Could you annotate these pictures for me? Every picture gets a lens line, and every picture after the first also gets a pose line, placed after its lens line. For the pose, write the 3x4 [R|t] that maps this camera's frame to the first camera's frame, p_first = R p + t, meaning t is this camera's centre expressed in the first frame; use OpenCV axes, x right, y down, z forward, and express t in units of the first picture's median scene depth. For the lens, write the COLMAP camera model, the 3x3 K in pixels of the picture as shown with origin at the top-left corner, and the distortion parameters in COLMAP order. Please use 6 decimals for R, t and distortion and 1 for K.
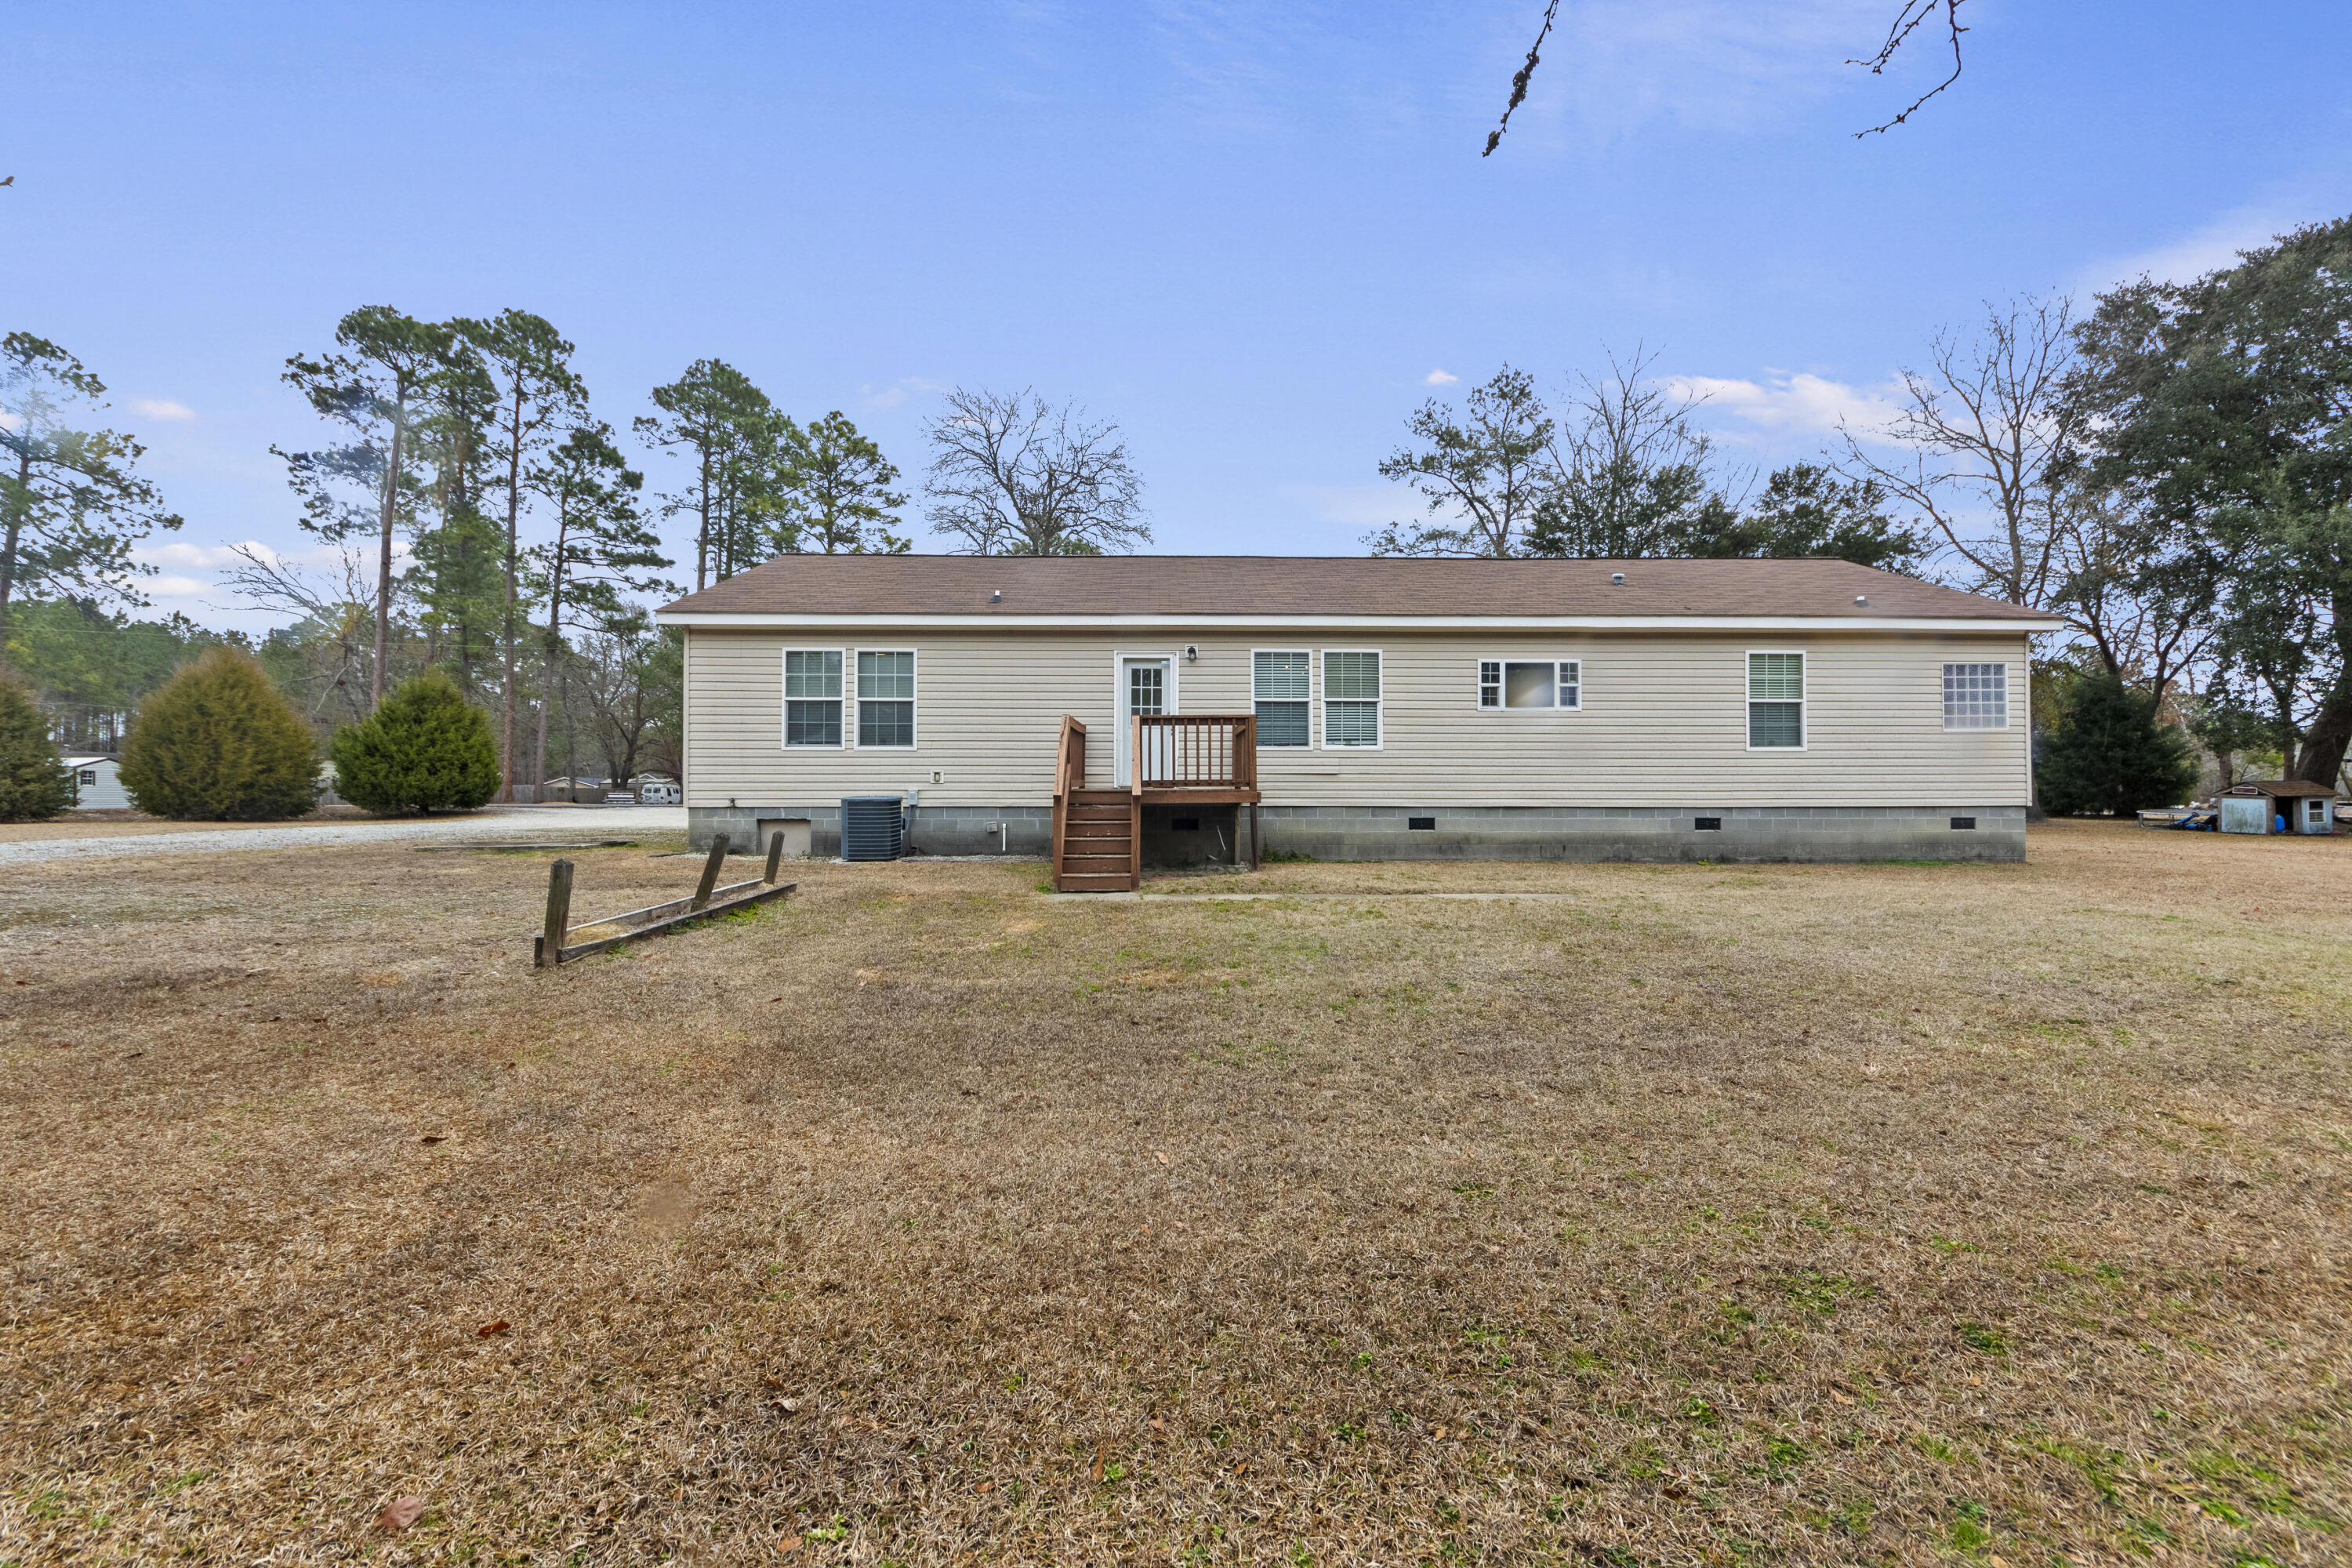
lens RADIAL K [[904.3, 0, 1179.0], [0, 904.3, 762.3], [0, 0, 1]] dist [0.002319, -0.002377]
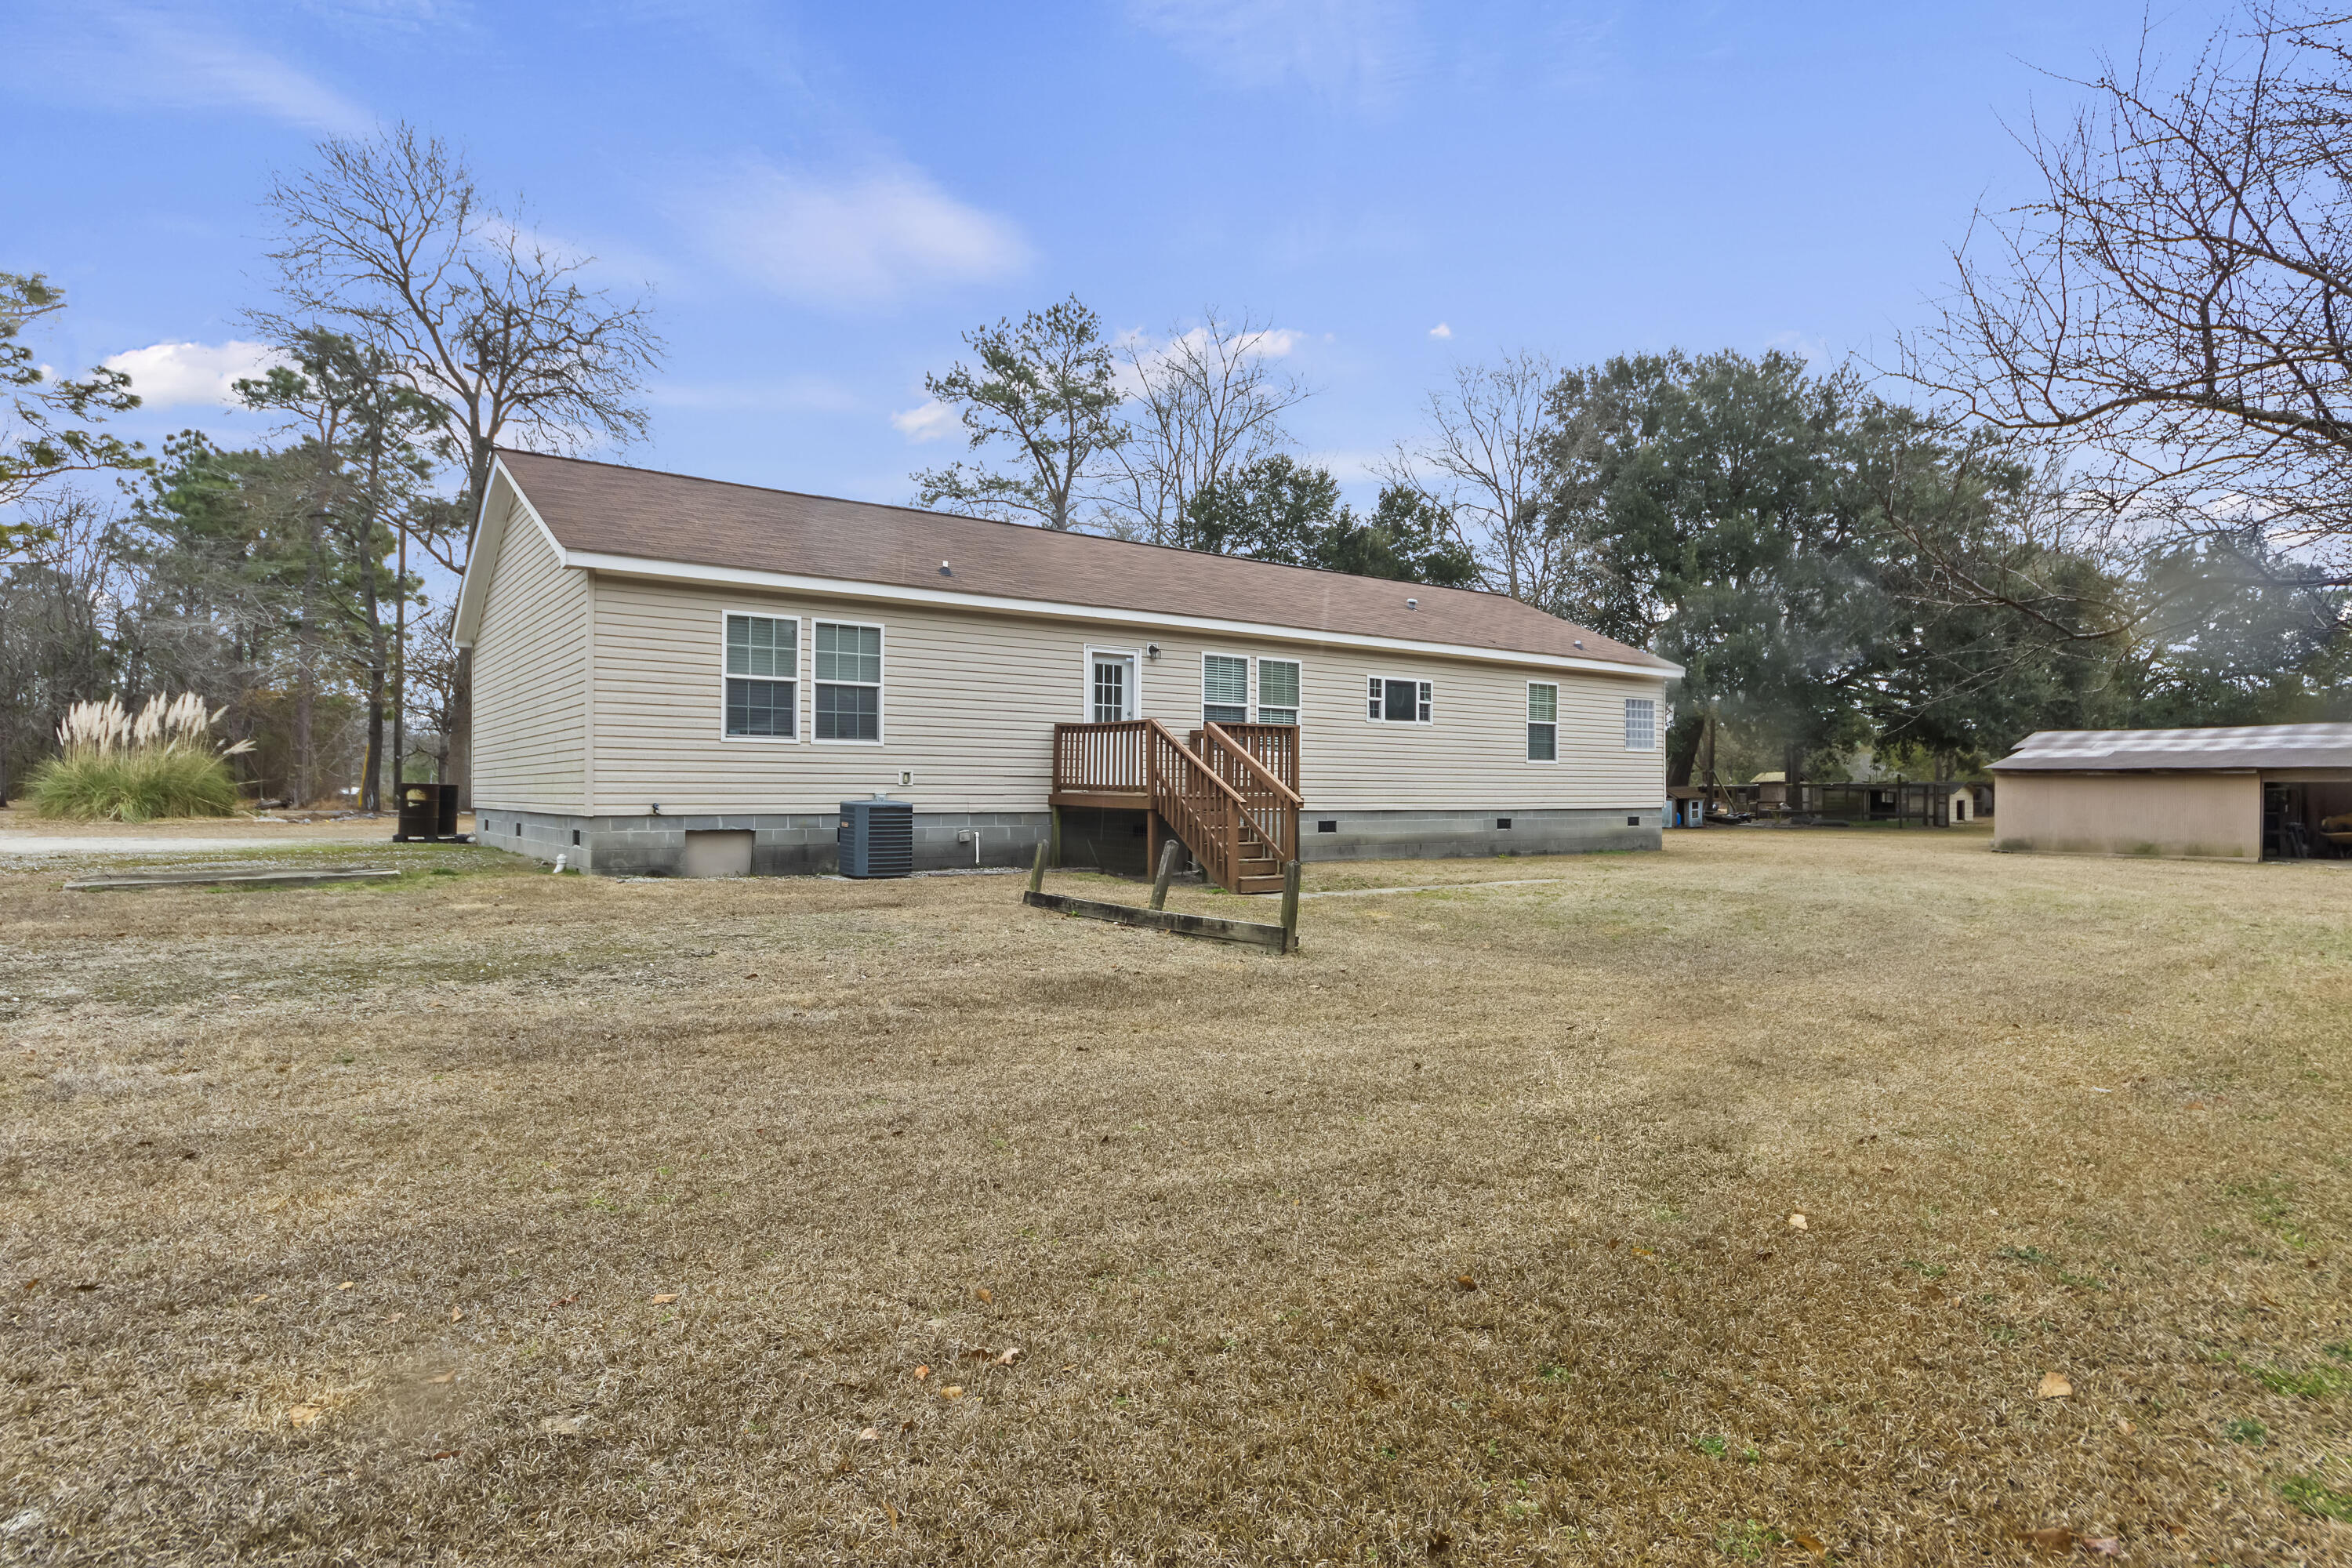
lens RADIAL K [[1245.7, 0, 1169.7], [0, 1245.7, 804.3], [0, 0, 1]] dist [0.010609, 0.001968]
pose [[0.825475, -0.002190, 0.564435, -0.713176], [-0.016235, 0.999487, 0.027621, 0.004490], [-0.564206, -0.031964, 0.825015, -0.105634]]
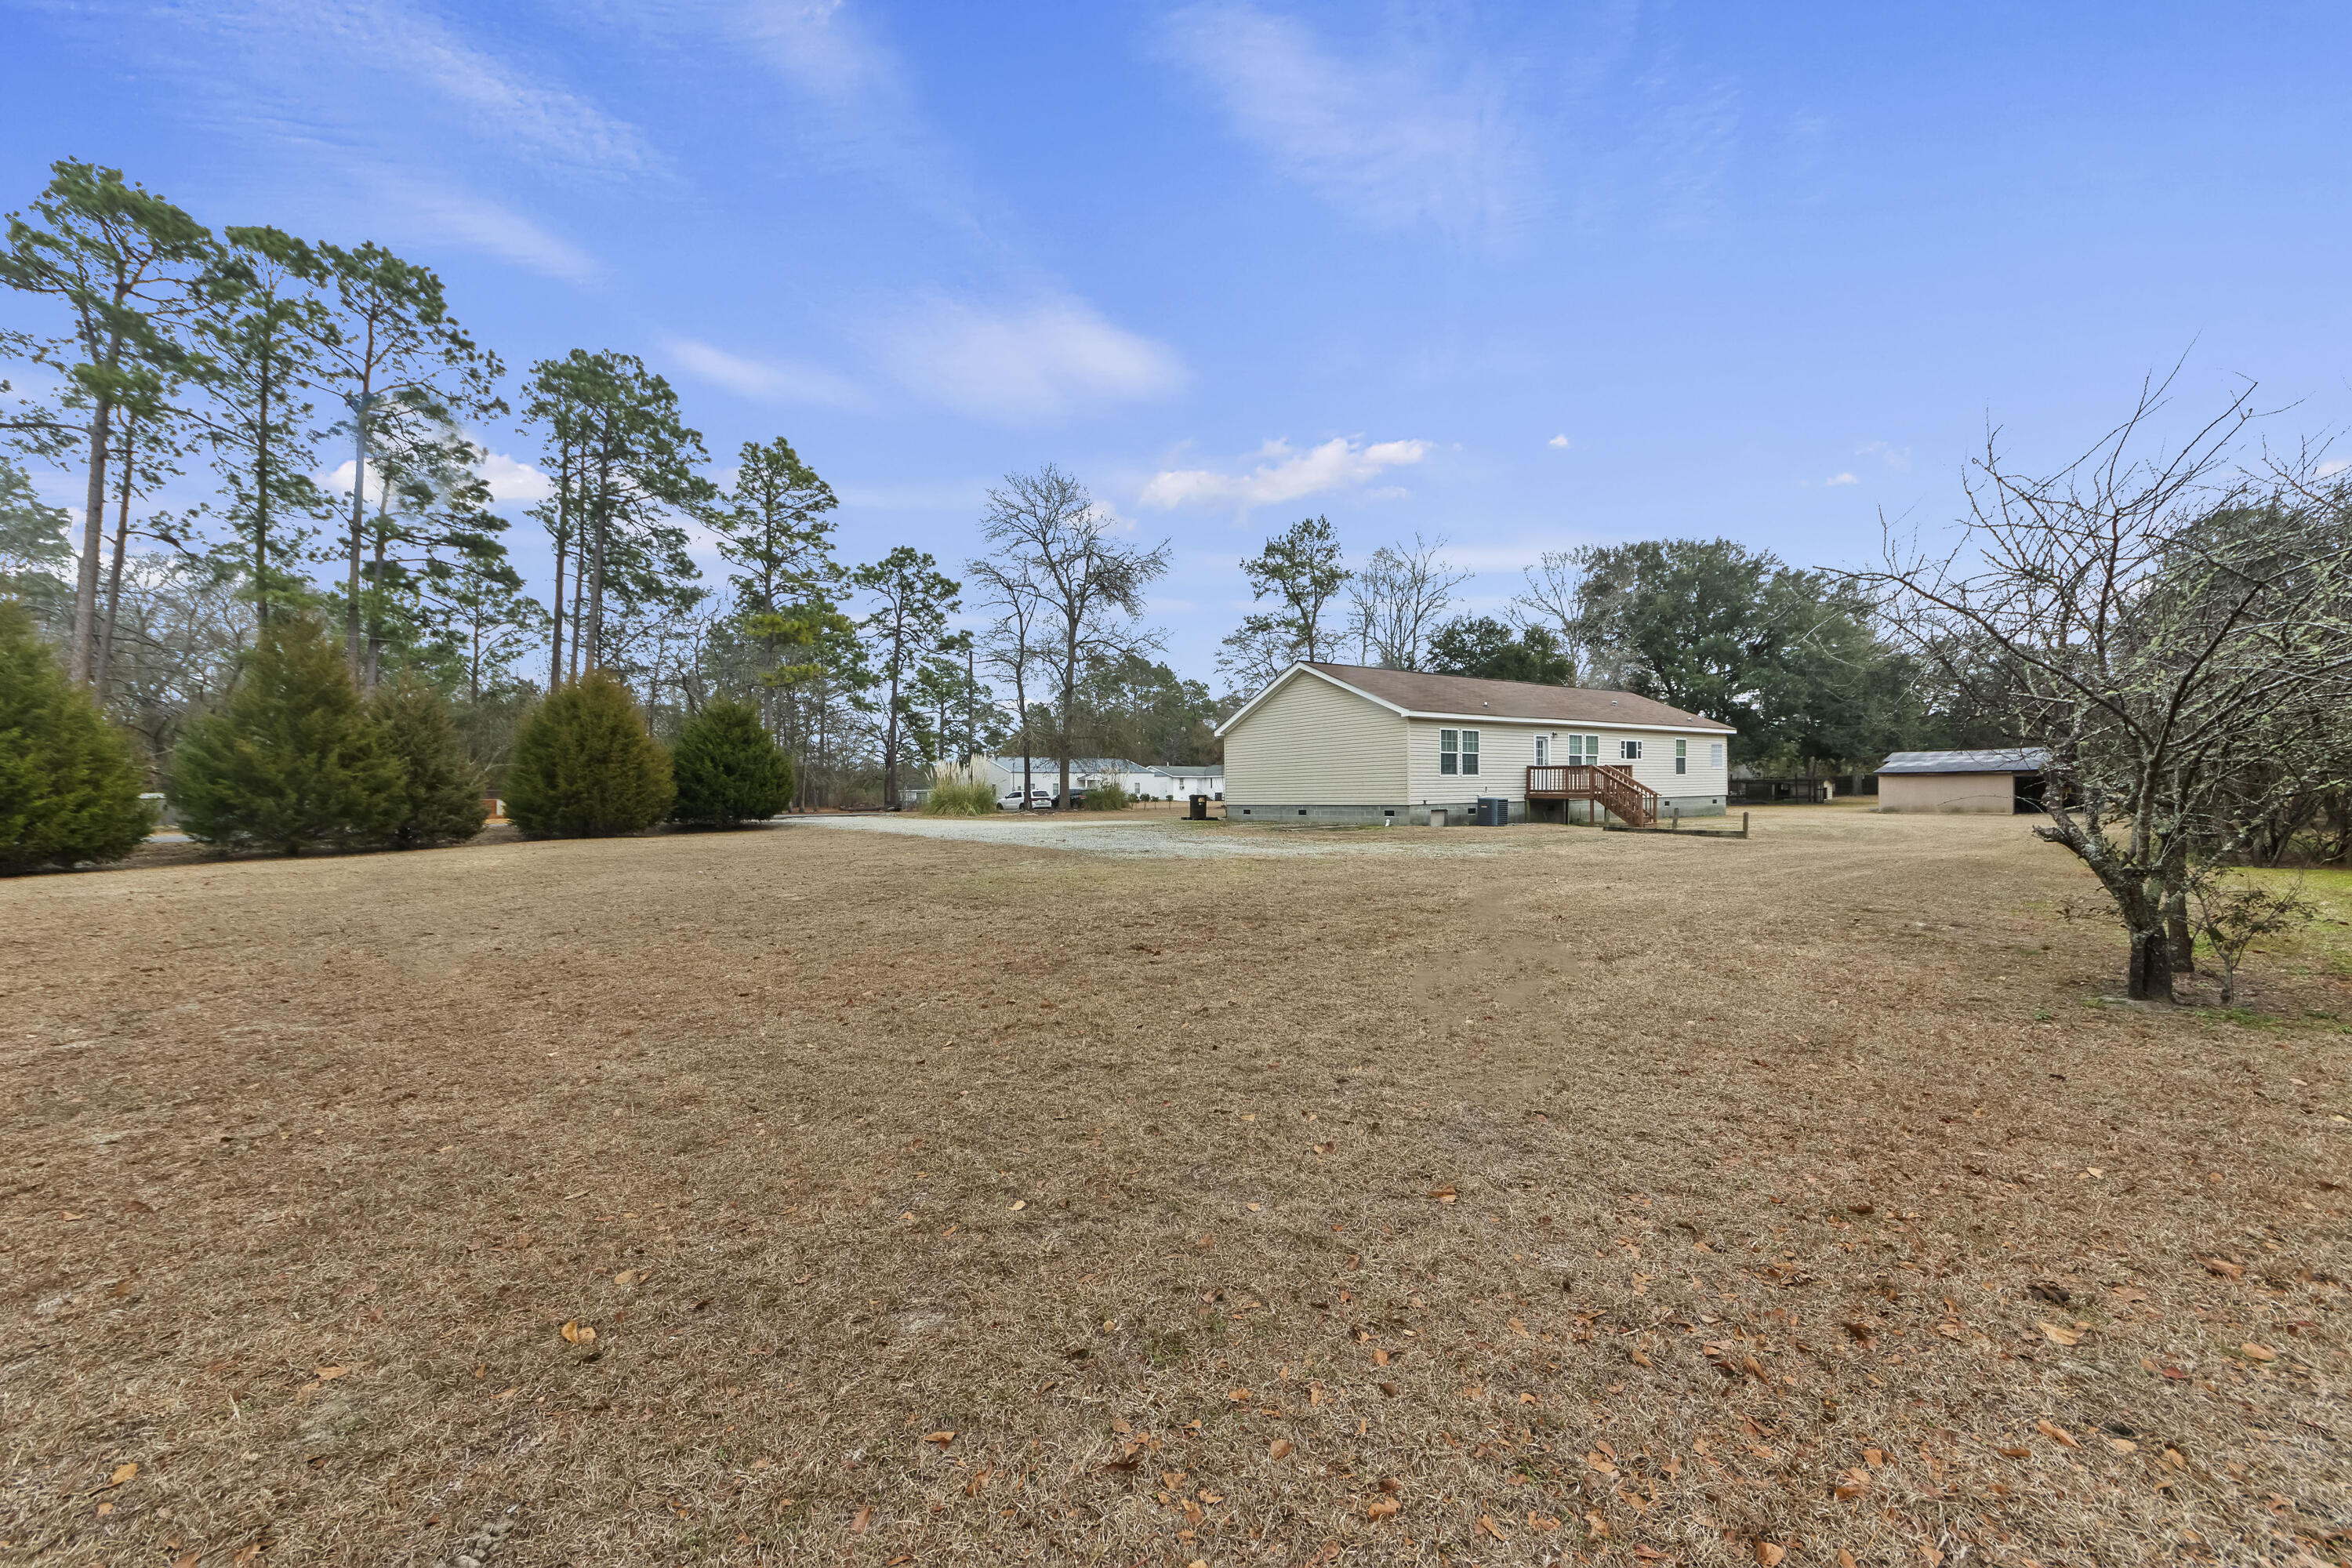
lens RADIAL K [[904.3, 0, 1172.6], [0, 904.3, 789.6], [0, 0, 1]] dist [0.002319, -0.002377]
pose [[0.835790, -0.012033, 0.548918, -2.068967], [0.005187, 0.999888, 0.014021, -0.016204], [-0.549025, -0.008872, 0.835759, -0.404855]]
